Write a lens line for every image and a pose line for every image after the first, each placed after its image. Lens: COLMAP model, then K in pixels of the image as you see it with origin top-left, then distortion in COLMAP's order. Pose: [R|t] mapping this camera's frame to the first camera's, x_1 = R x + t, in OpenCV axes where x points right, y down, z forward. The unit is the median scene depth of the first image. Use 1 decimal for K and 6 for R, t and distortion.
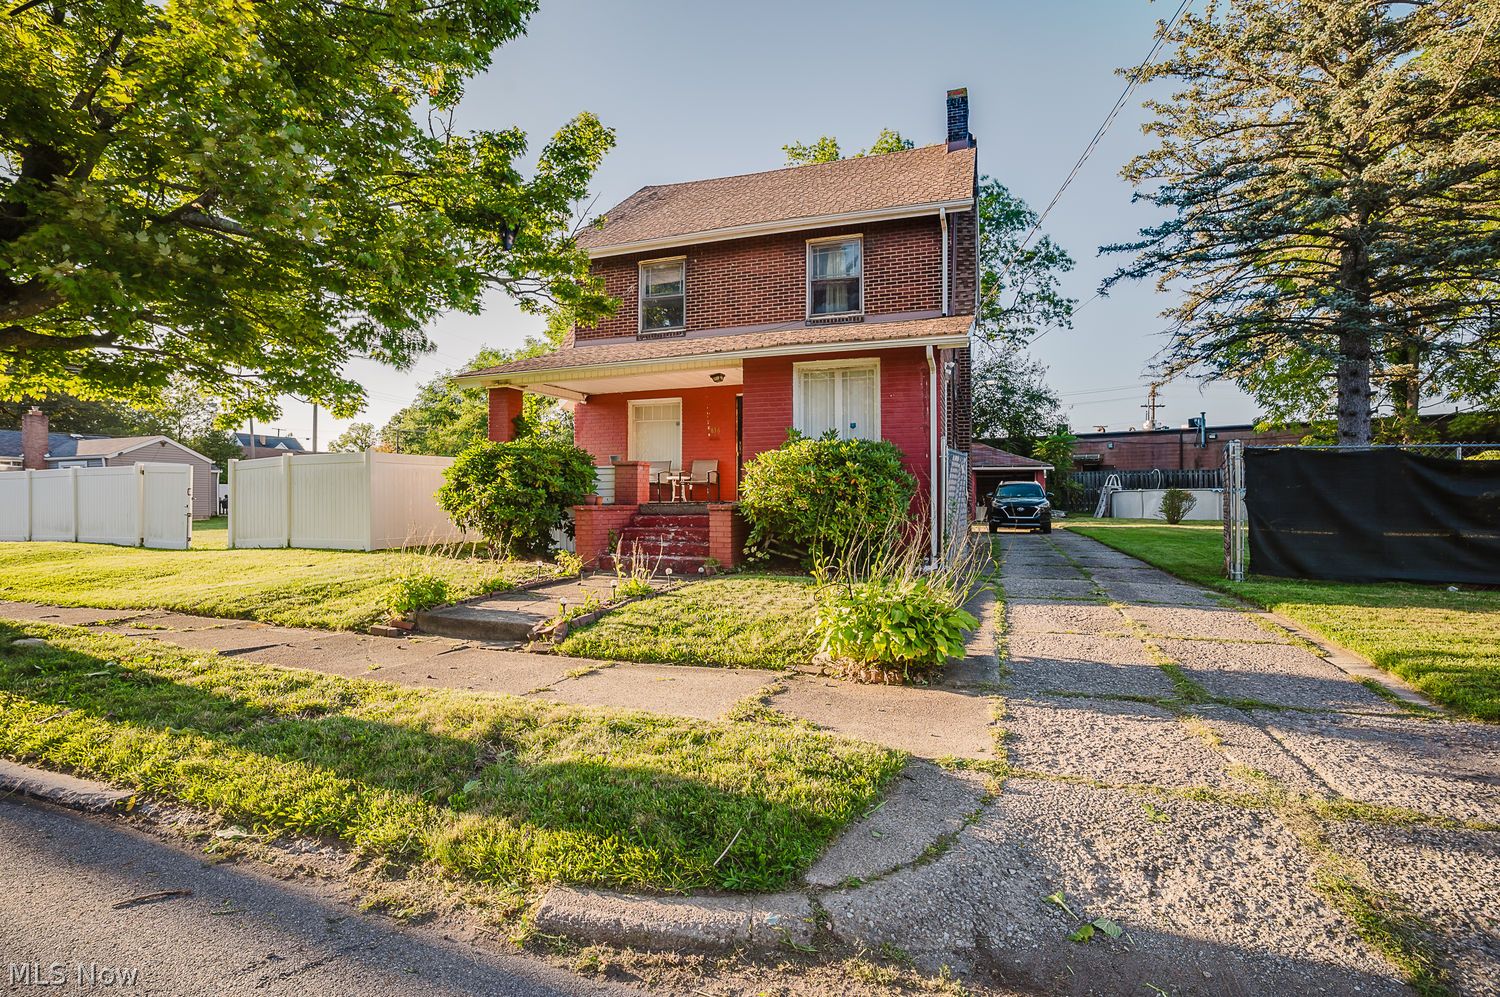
lens RADIAL K [[766.4, 0, 740.4], [0, 766.4, 498.2], [0, 0, 1]] dist [-0.075068, 0.033631]
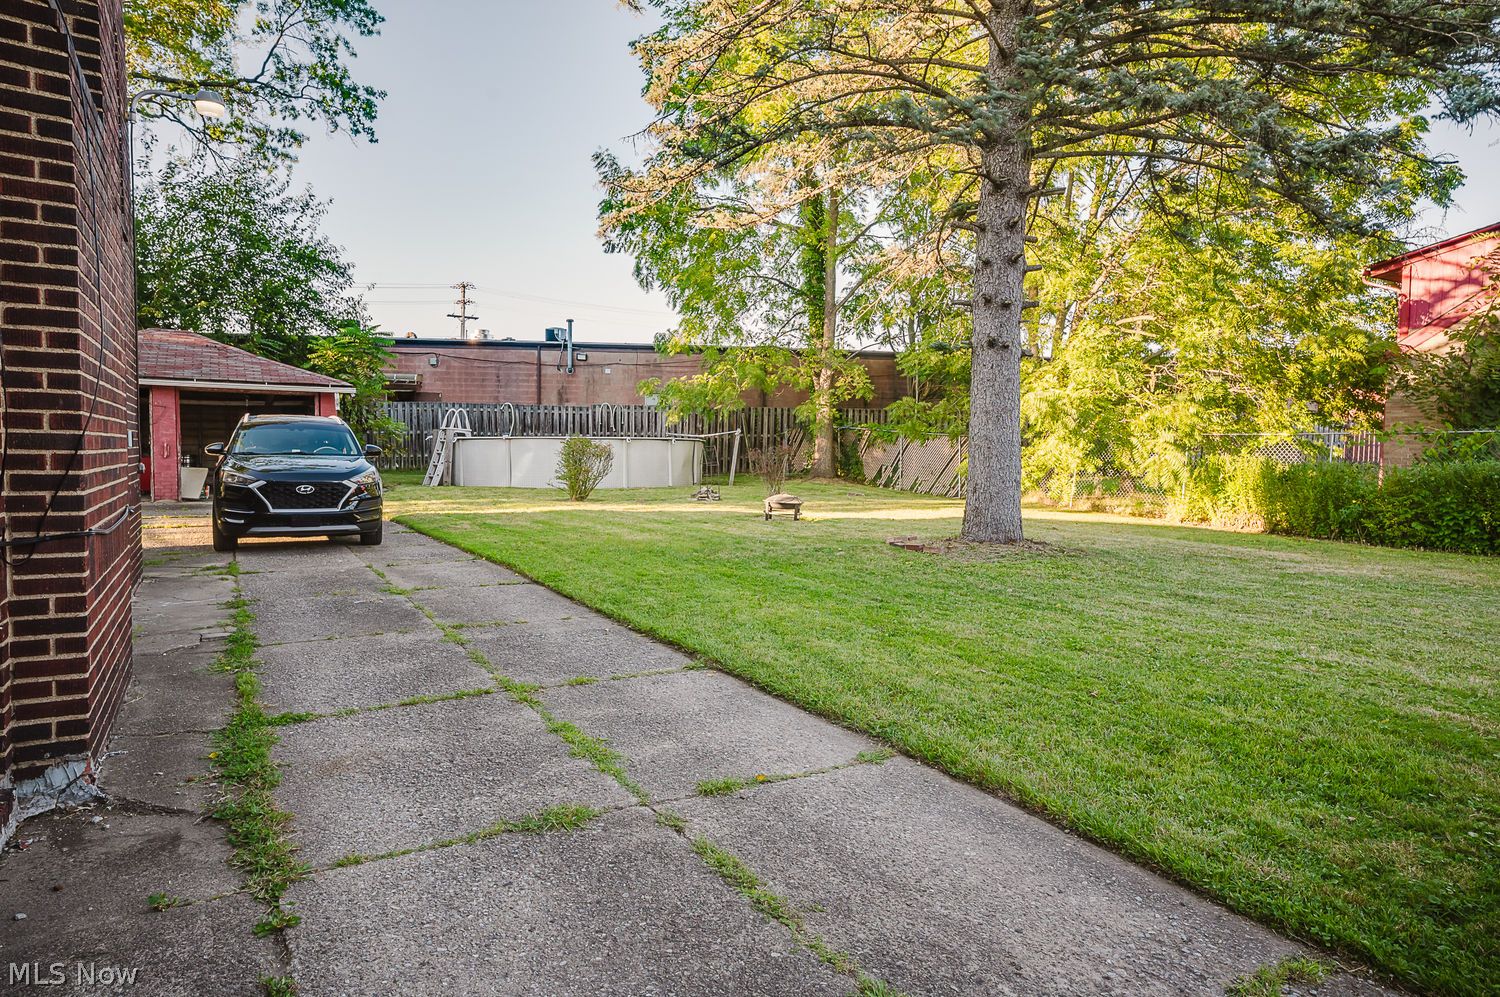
lens RADIAL K [[921.4, 0, 750.0], [0, 921.4, 498.5], [0, 0, 1]] dist [-0.026176, 0.001683]
pose [[0.662787, -0.034471, 0.748014, 0.108838], [-0.015269, 0.998110, 0.059526, -0.007311], [-0.748652, -0.050875, 0.661008, 0.331569]]
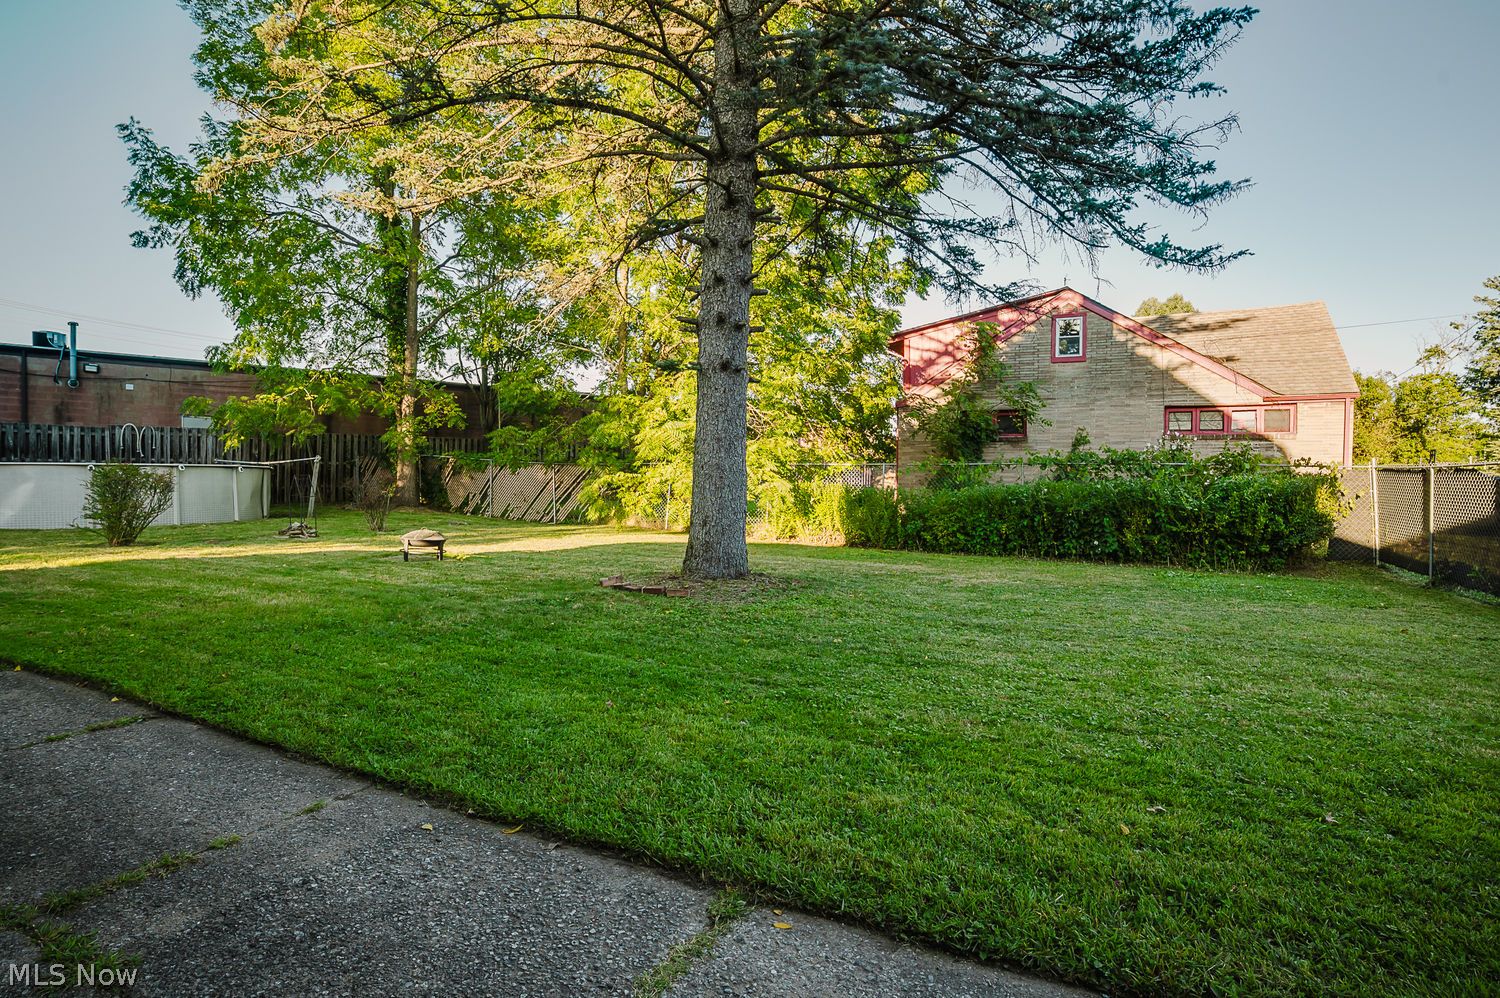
lens RADIAL K [[766.4, 0, 740.4], [0, 766.4, 498.7], [0, 0, 1]] dist [-0.075068, 0.033631]
pose [[0.152701, -0.024586, 0.987967, 0.152711], [-0.015631, 0.999505, 0.027289, -0.007085], [-0.988149, -0.019610, 0.152241, 0.424346]]
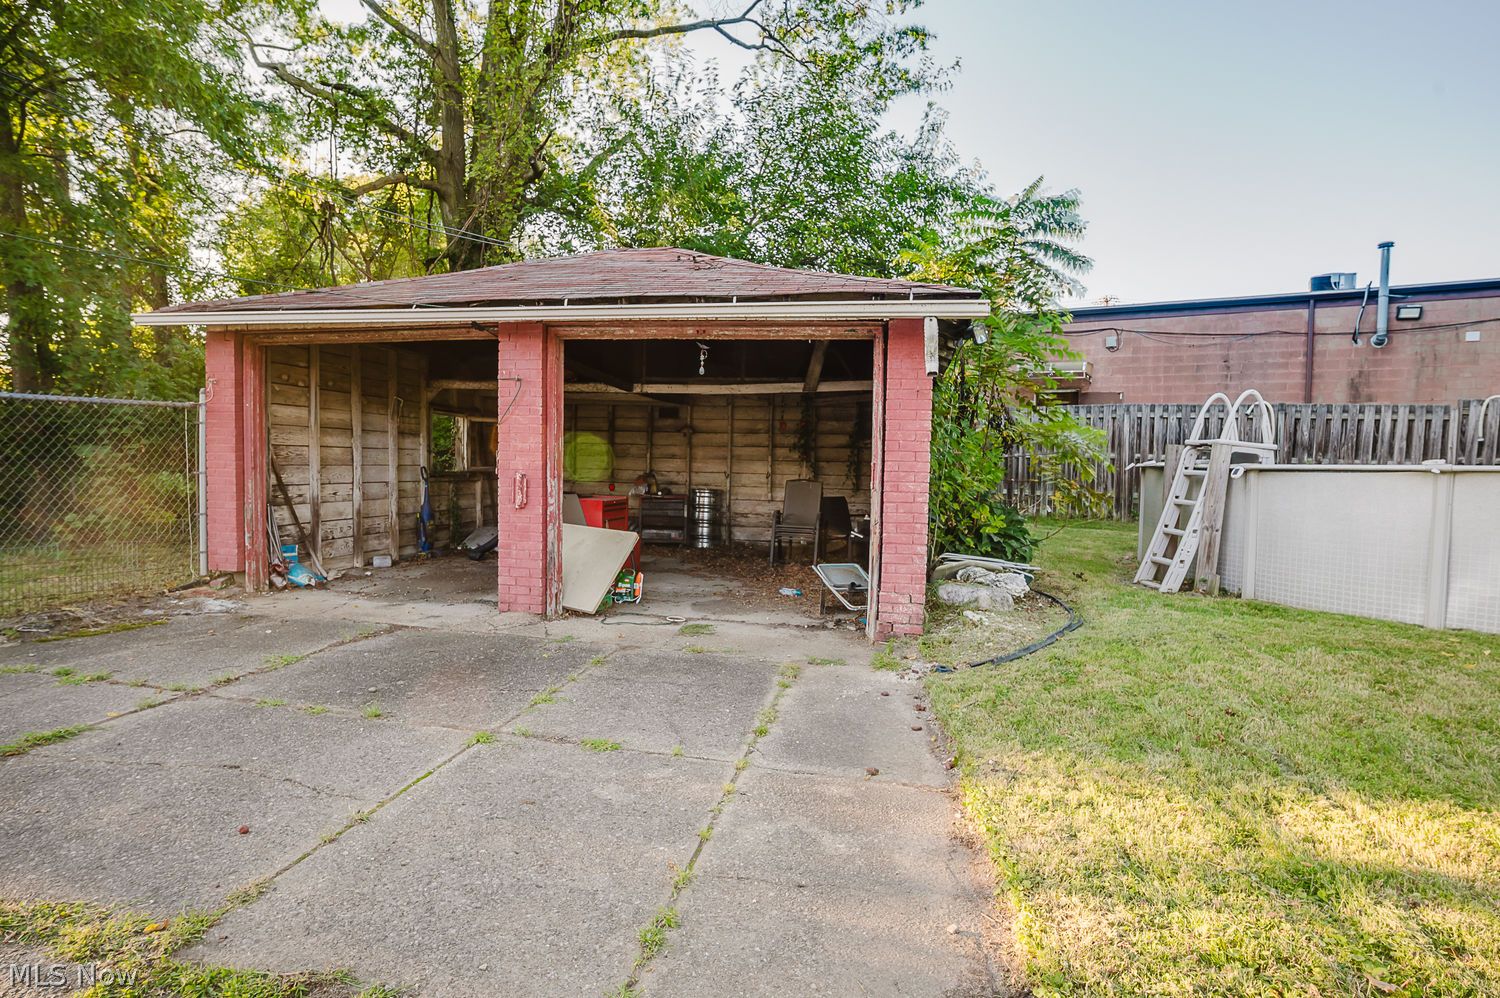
lens RADIAL K [[766.4, 0, 740.4], [0, 766.4, 498.7], [0, 0, 1]] dist [-0.075068, 0.033631]
pose [[0.991552, 0.017011, 0.128591, 0.277334], [-0.024130, 0.998249, 0.054002, -0.007346], [-0.127448, -0.056649, 0.990226, 0.687989]]
